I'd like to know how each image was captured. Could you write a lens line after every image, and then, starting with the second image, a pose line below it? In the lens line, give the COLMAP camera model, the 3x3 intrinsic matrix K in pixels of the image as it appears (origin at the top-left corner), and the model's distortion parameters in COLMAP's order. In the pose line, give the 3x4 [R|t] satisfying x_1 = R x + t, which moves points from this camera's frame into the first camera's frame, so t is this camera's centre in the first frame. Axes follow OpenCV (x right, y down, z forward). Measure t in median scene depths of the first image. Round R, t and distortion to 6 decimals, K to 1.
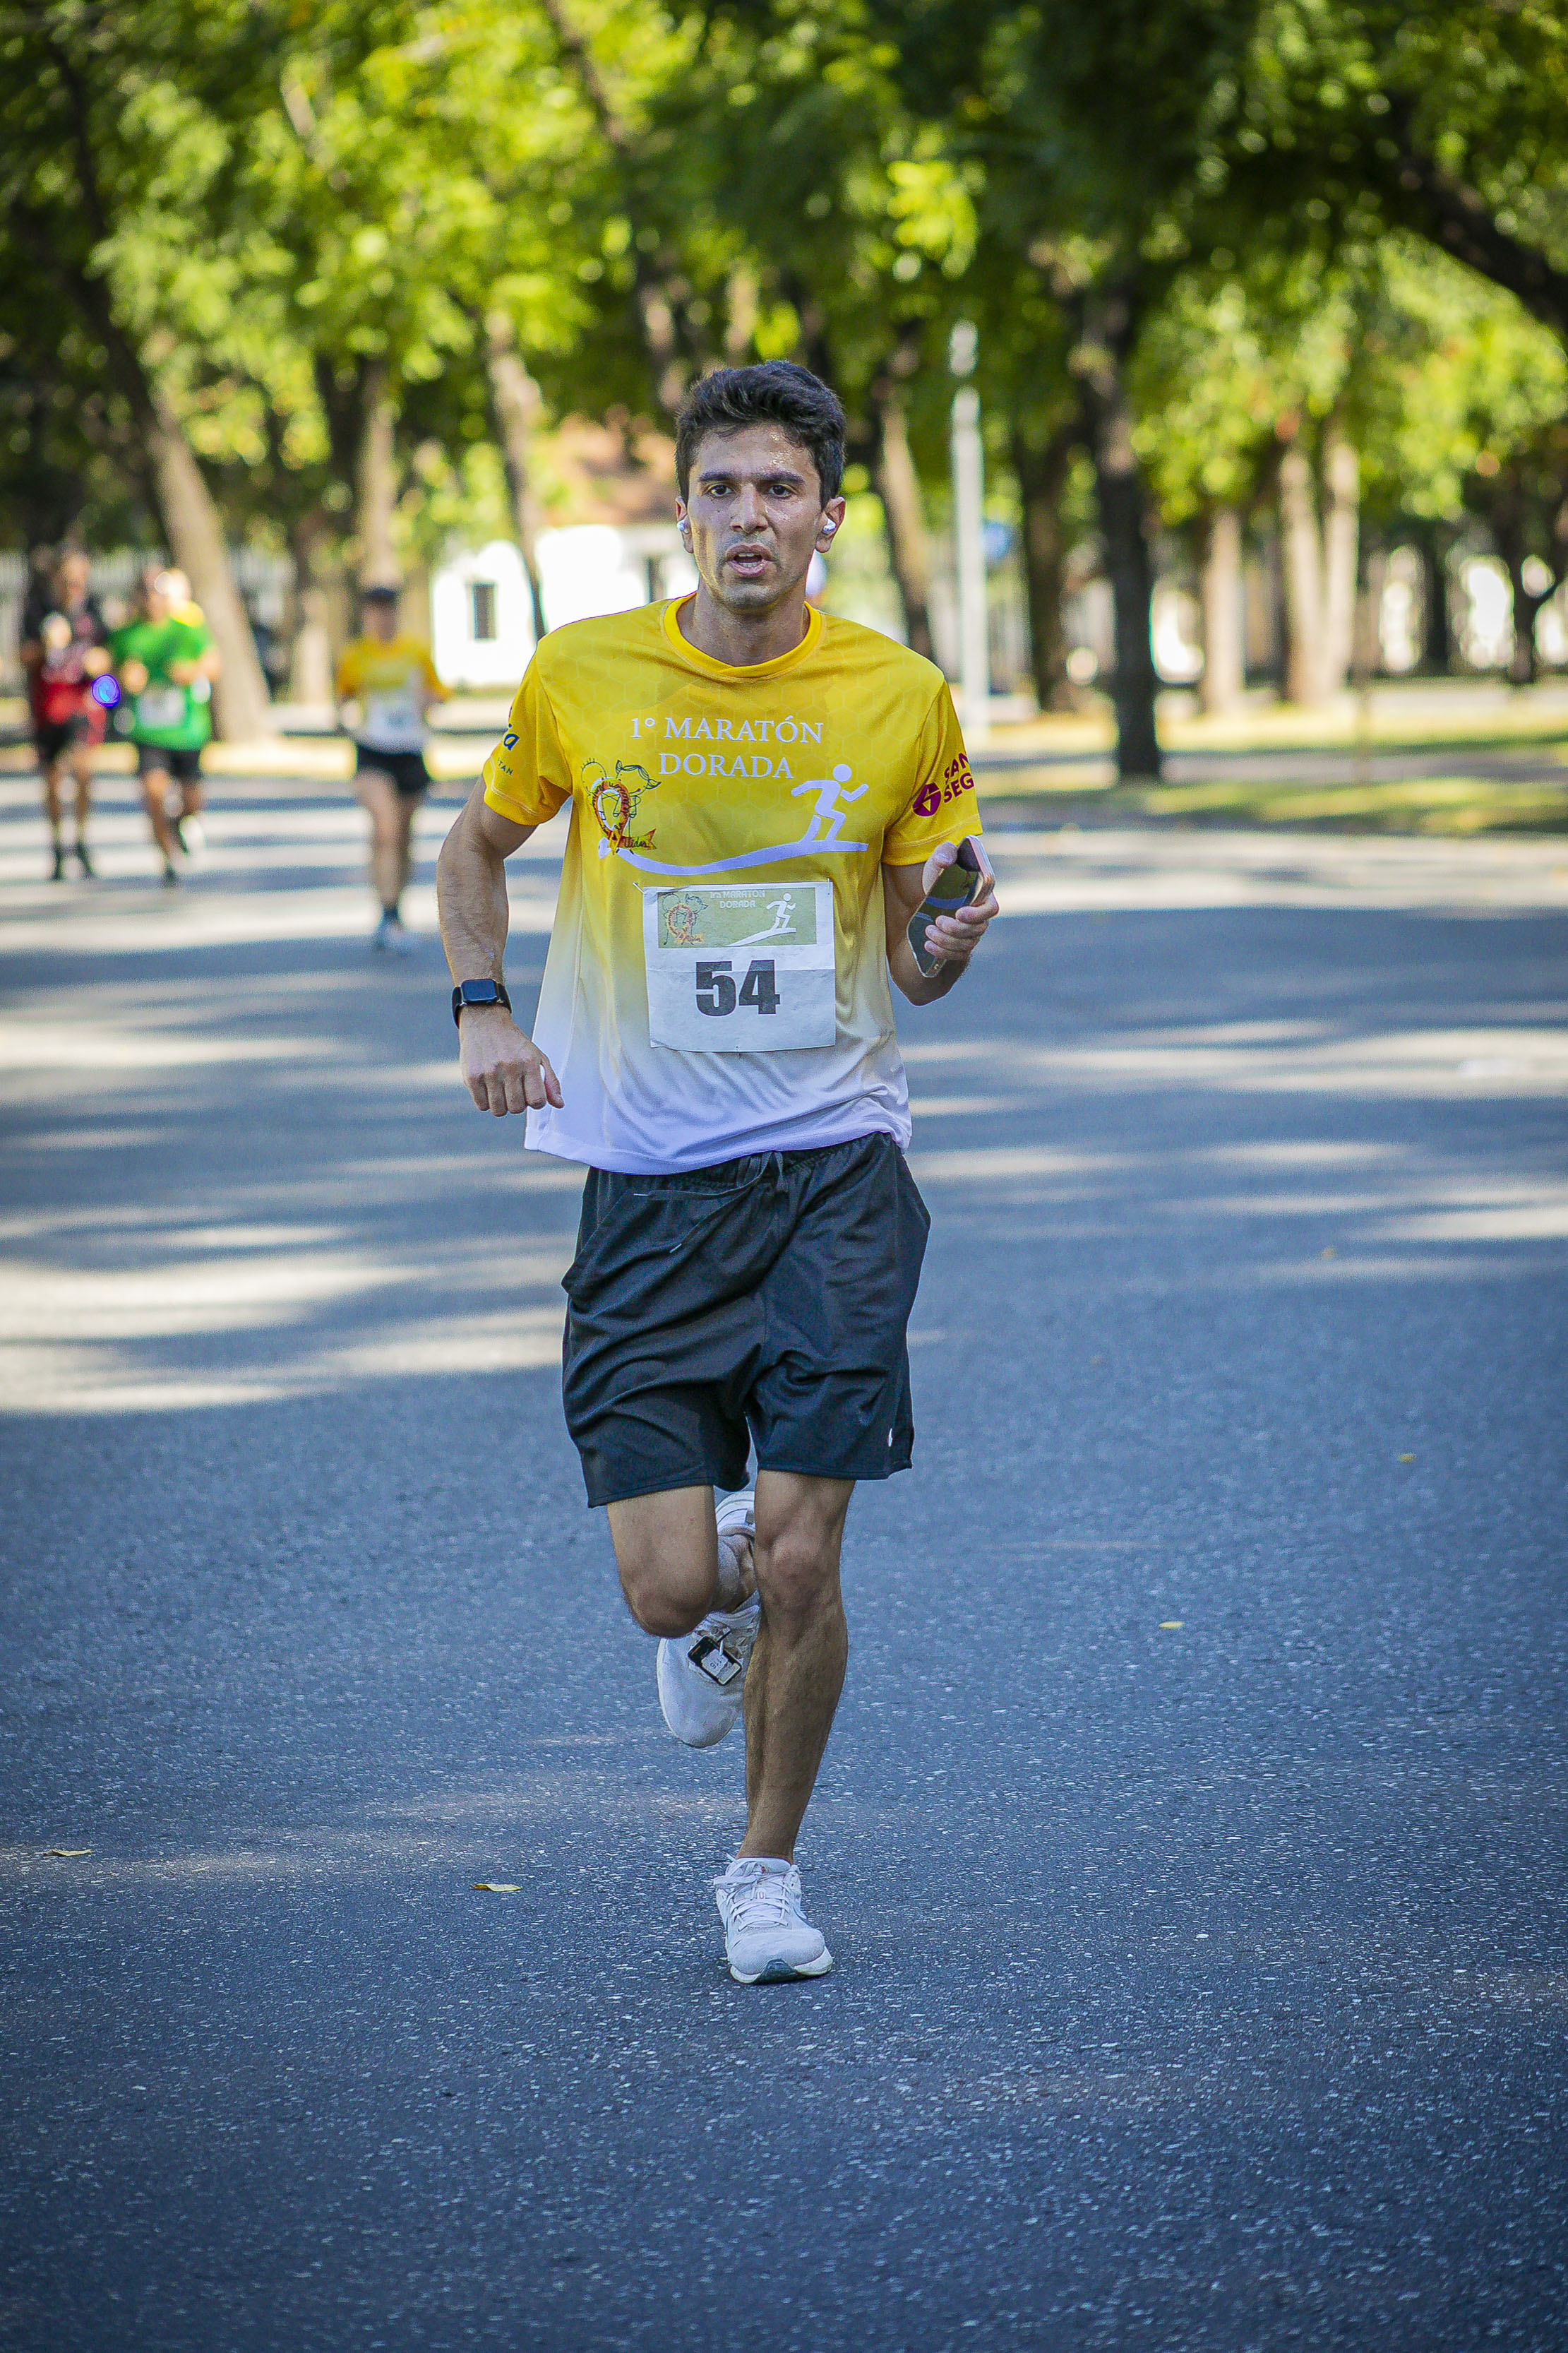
lens RADIAL K [[9836.7, 0, 765.7], [0, 9836.7, 1238.5], [0, 0, 1]] dist [1.200731, 0.000000]
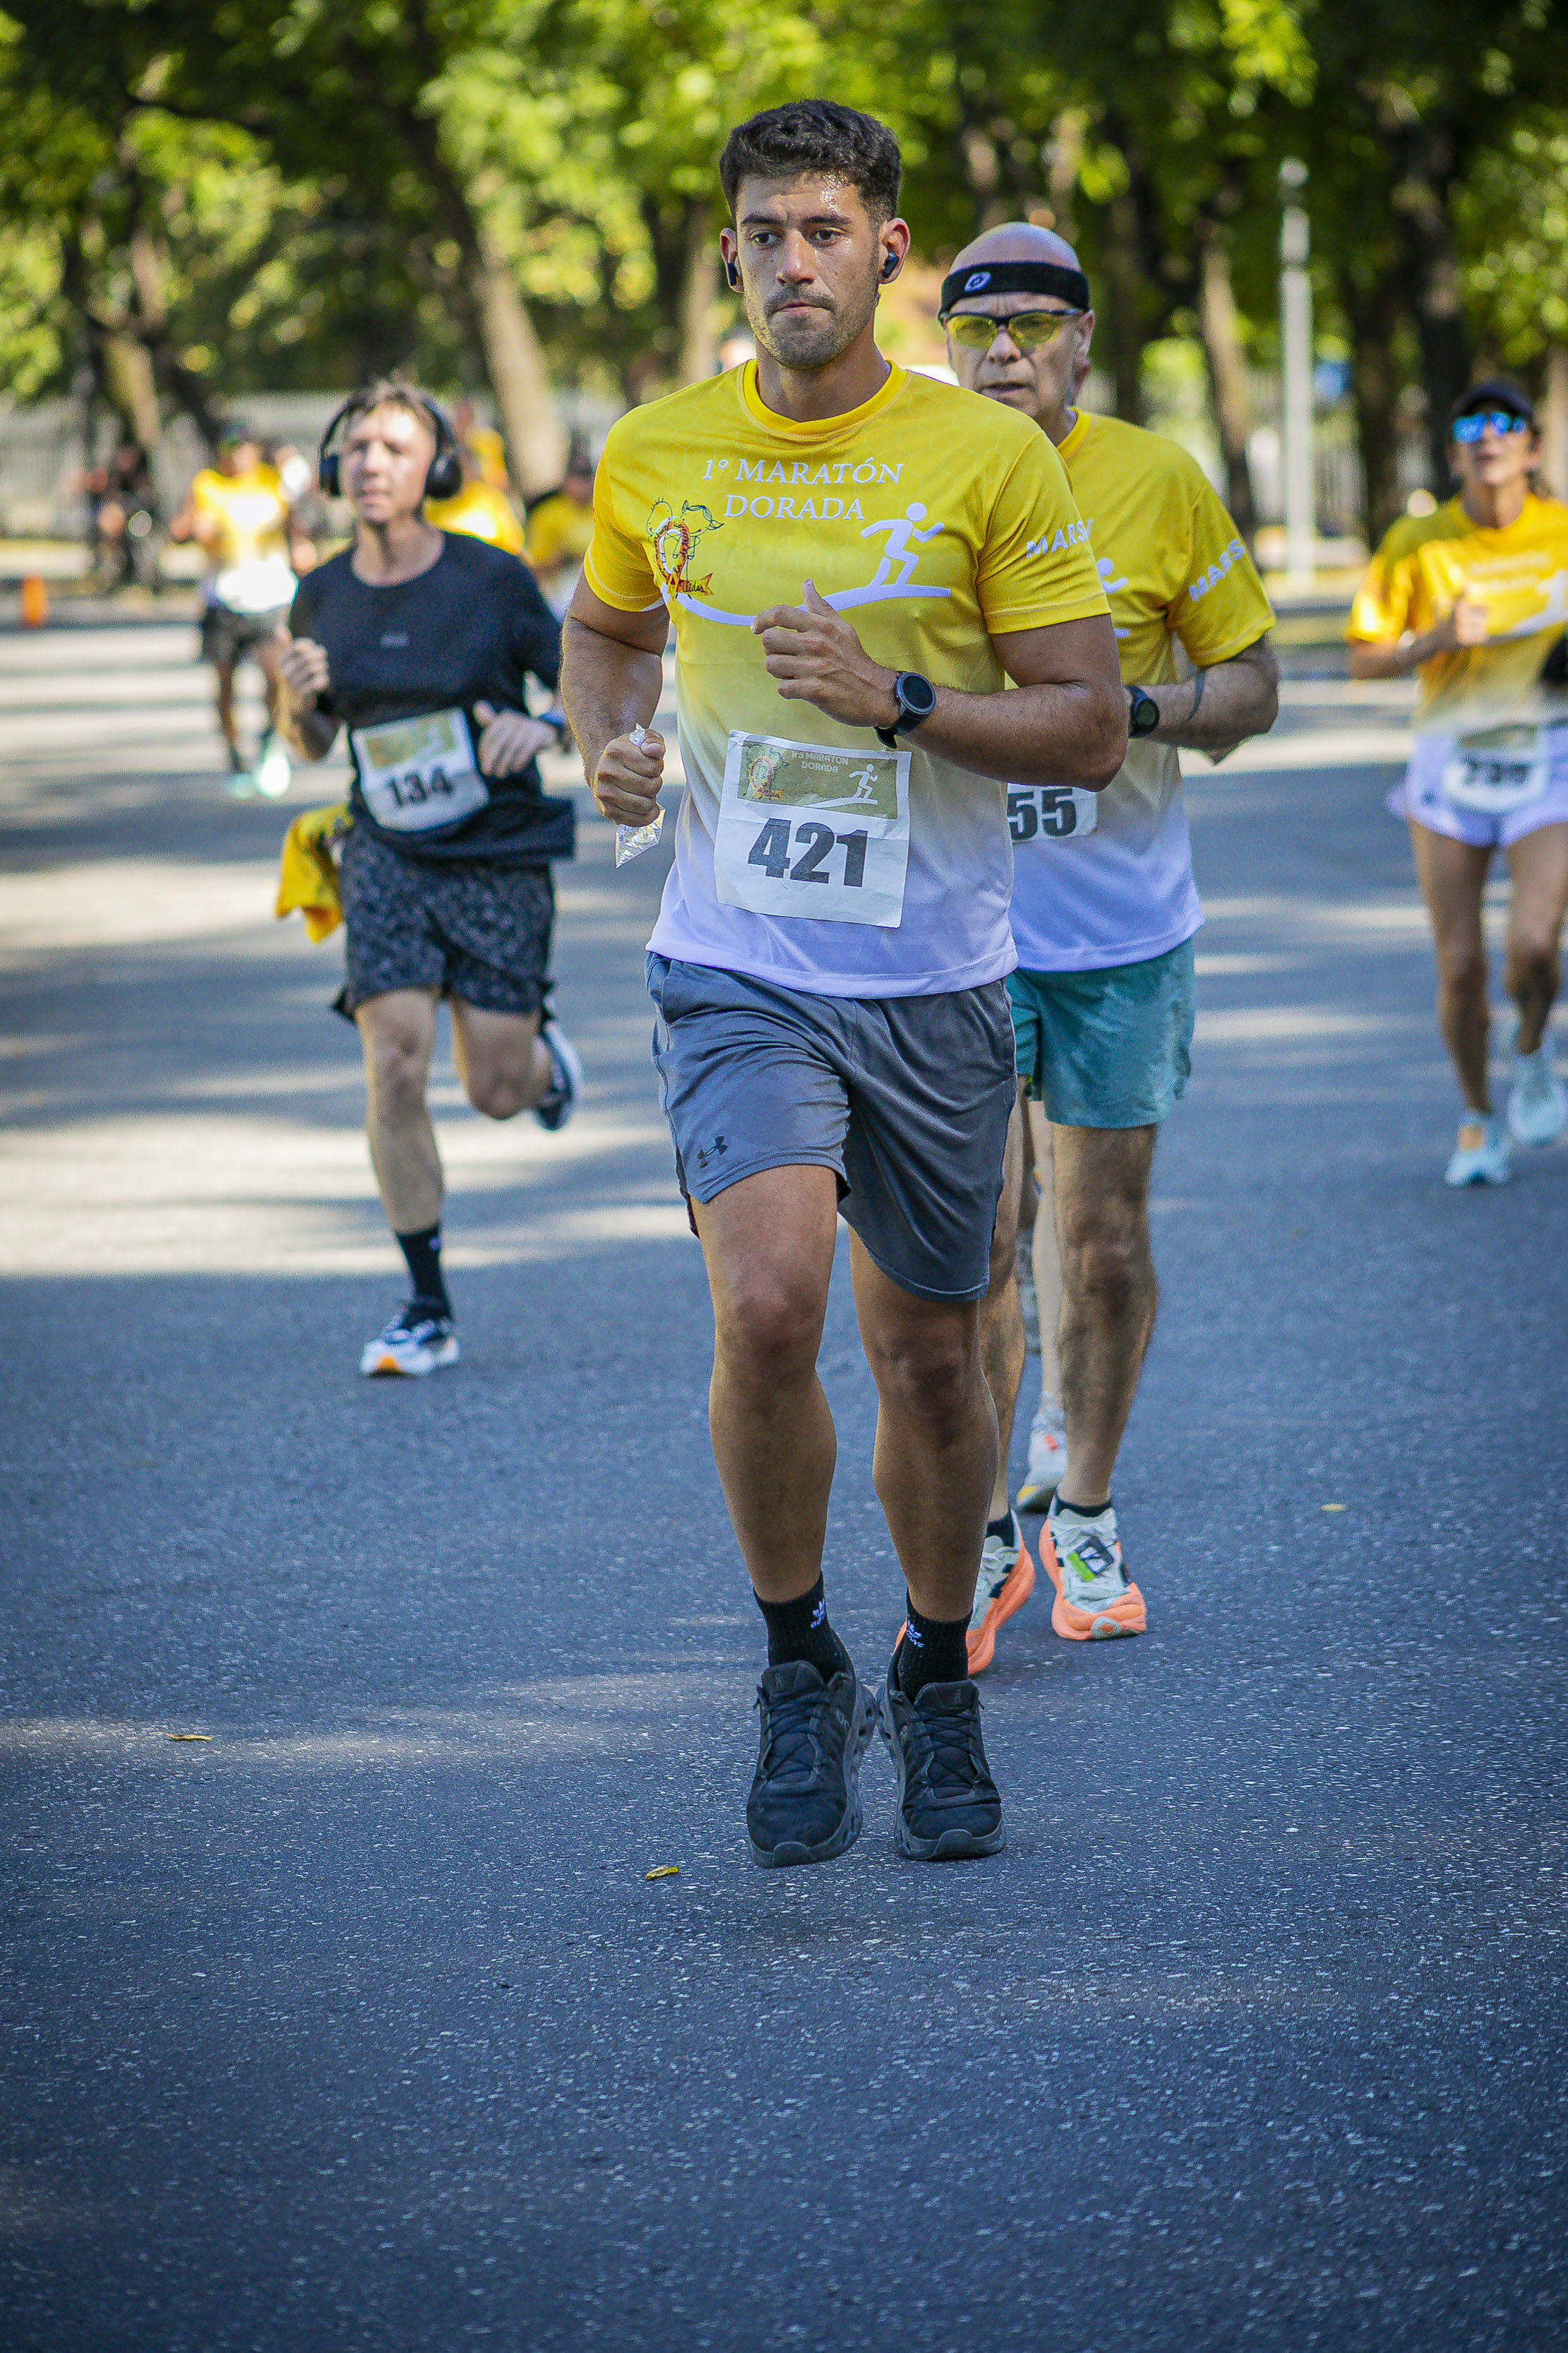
lens RADIAL K [[9836.7, 0, 781.8], [0, 9836.7, 1251.4], [0, 0, 1]] dist [1.200731, 0.000000]
pose [[0.999422, 0.007276, -0.033218, 0.028211], [-0.006704, 0.999828, 0.017298, -0.004238], [0.033338, -0.017065, 0.999298, 0.016829]]
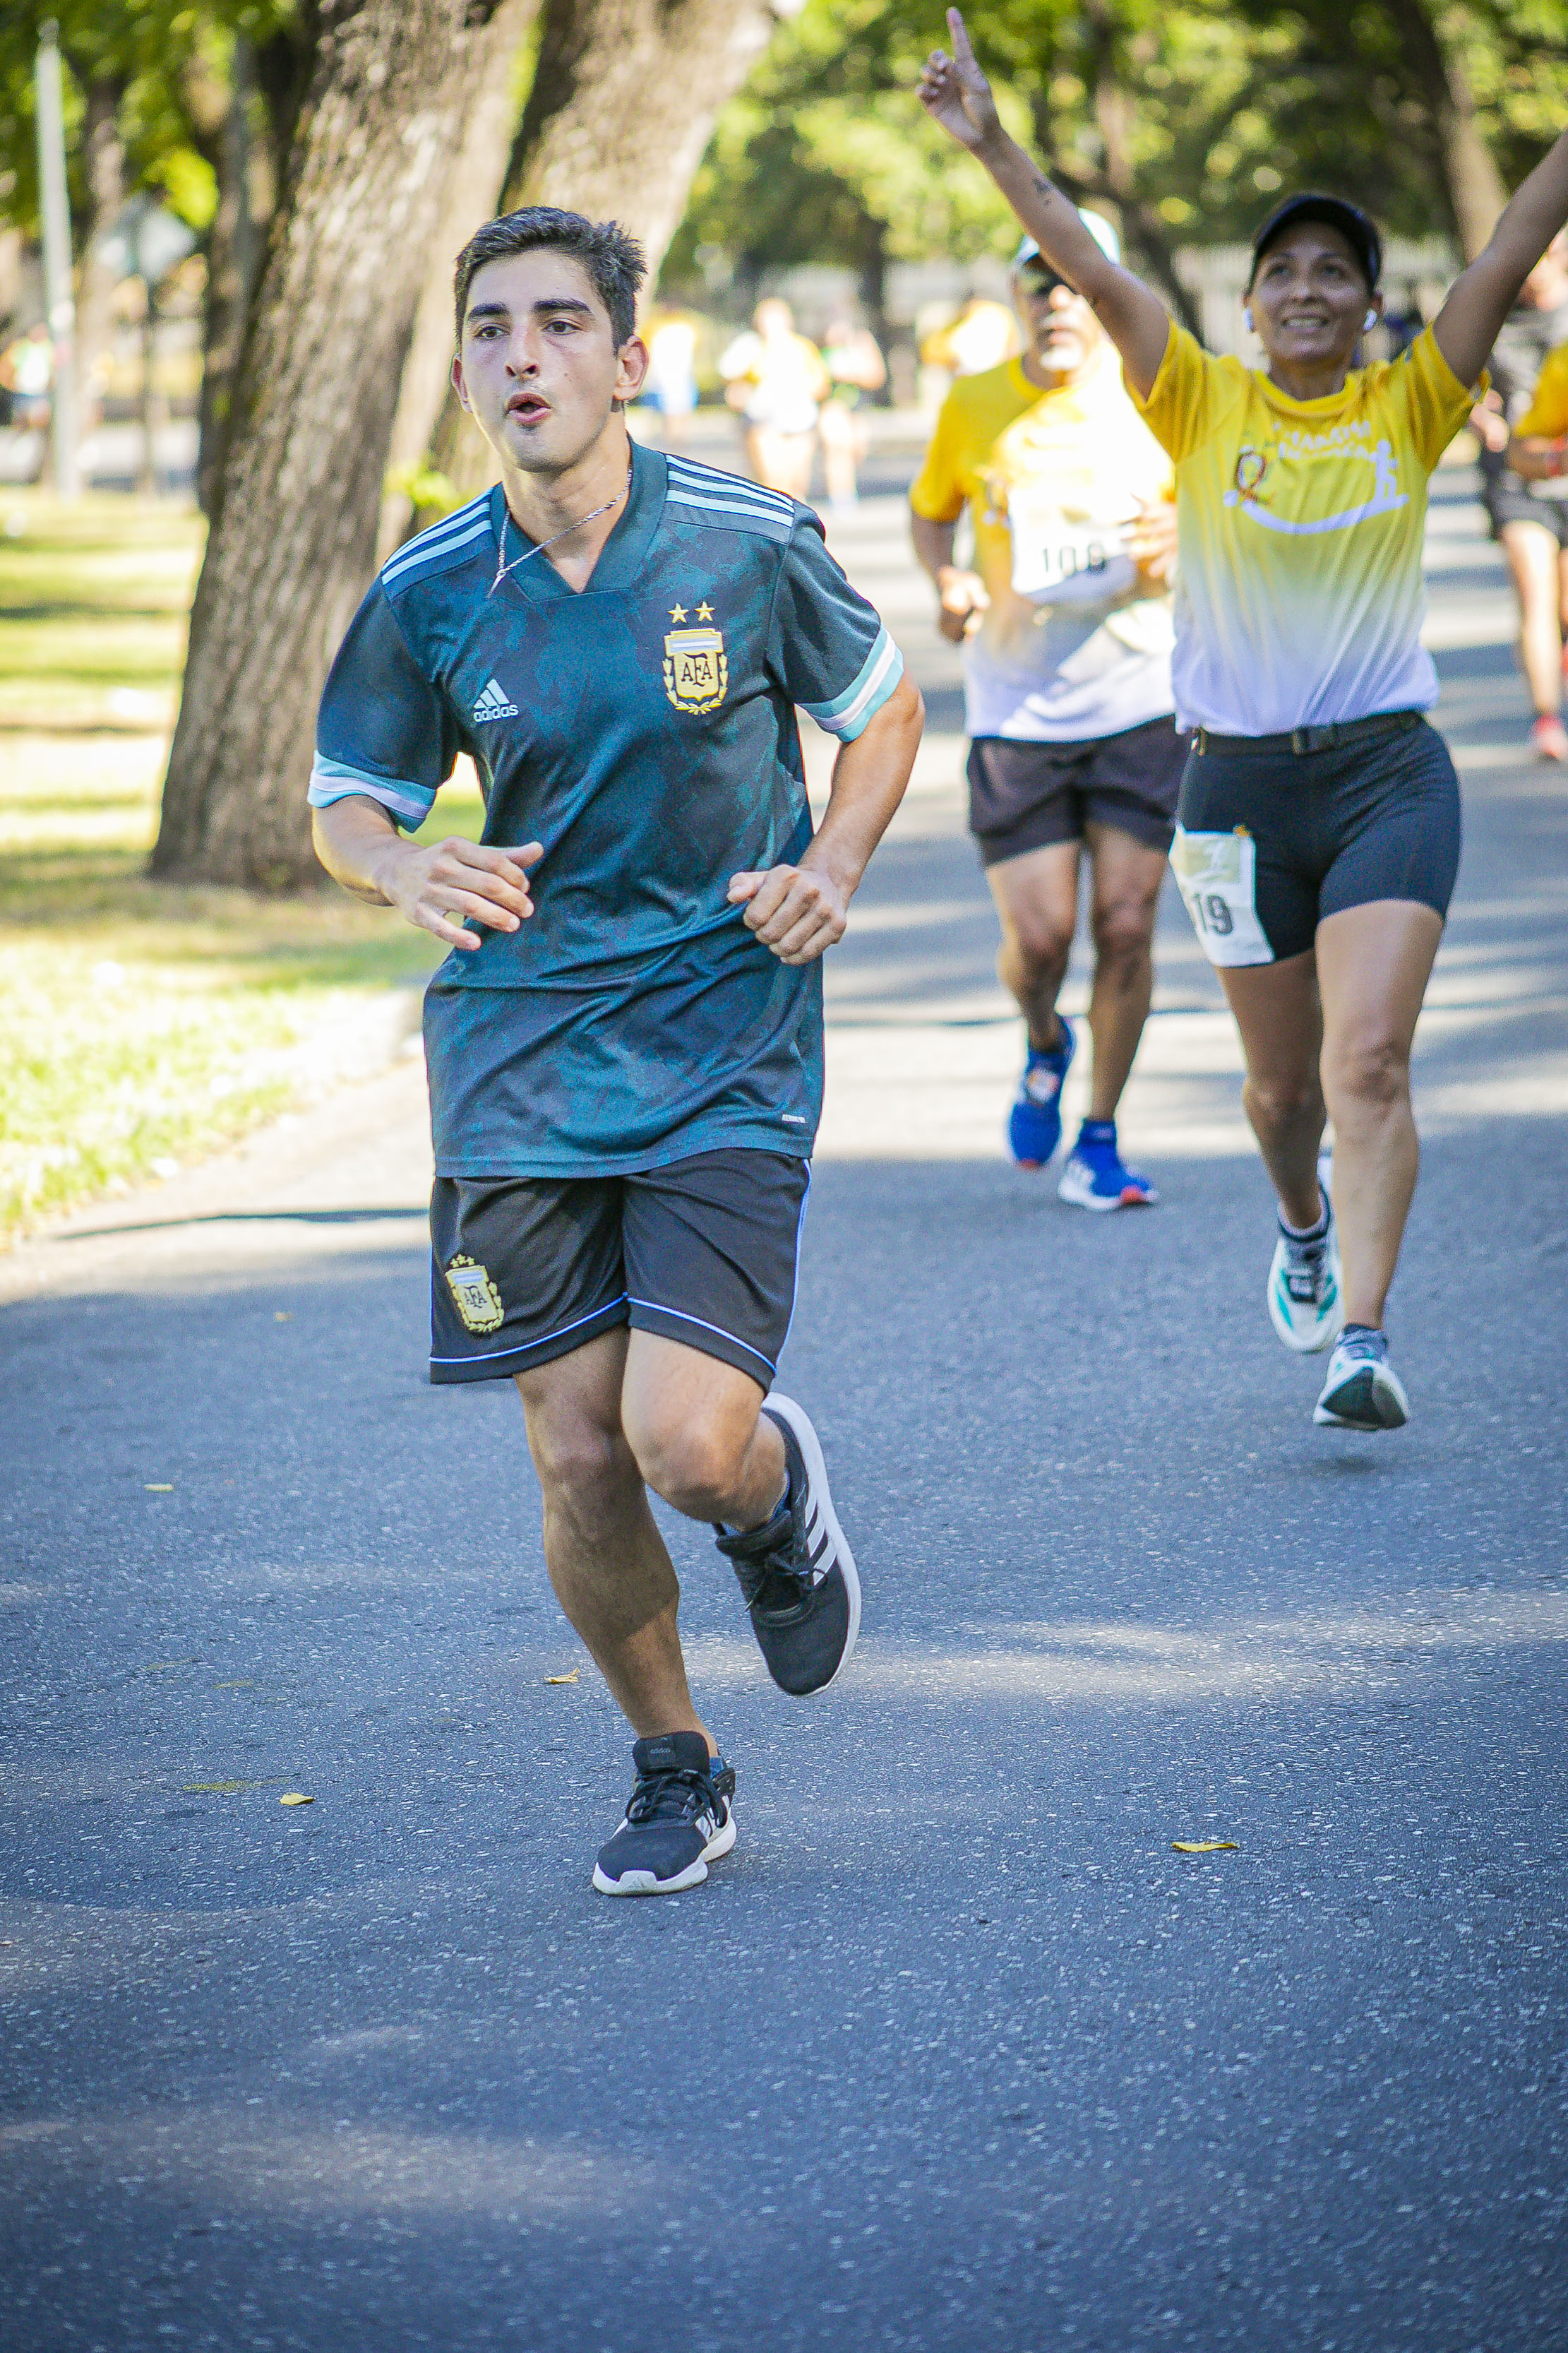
lens RADIAL K [[9836.7, 0, 765.0], [0, 9836.7, 1272.0], [0, 0, 1]] dist [1.200731, 0.000000]
pose [[0.990715, 0.007355, -0.135755, 0.074306], [-0.002720, 0.999408, 0.034299, -0.006495], [0.135926, -0.033612, 0.990149, 0.082761]]
